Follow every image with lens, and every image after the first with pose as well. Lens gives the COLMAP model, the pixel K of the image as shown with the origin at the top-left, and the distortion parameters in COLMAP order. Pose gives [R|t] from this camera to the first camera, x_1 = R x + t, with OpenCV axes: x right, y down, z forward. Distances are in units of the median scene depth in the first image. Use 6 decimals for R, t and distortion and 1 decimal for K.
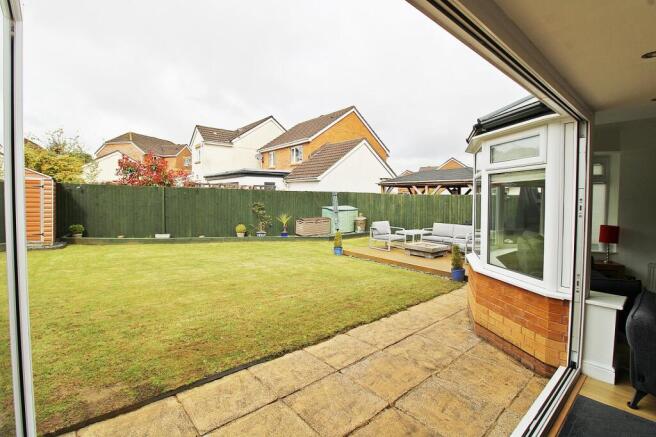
lens RADIAL K [[304.8, 0, 327.7], [0, 304.8, 210.1], [0, 0, 1]] dist [0.001674, -0.014425]
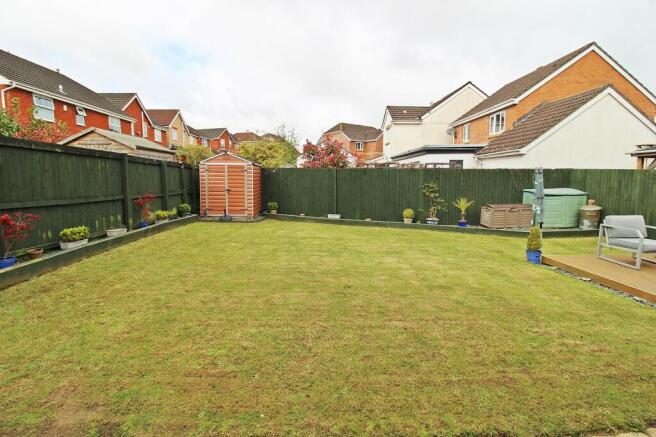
lens RADIAL K [[304.8, 0, 327.7], [0, 304.8, 210.1], [0, 0, 1]] dist [0.001674, -0.014425]
pose [[0.800539, 0.050064, -0.597186, 0.049949], [-0.014497, 0.997831, 0.064218, -0.001836], [0.599105, -0.042751, 0.799528, 0.156466]]
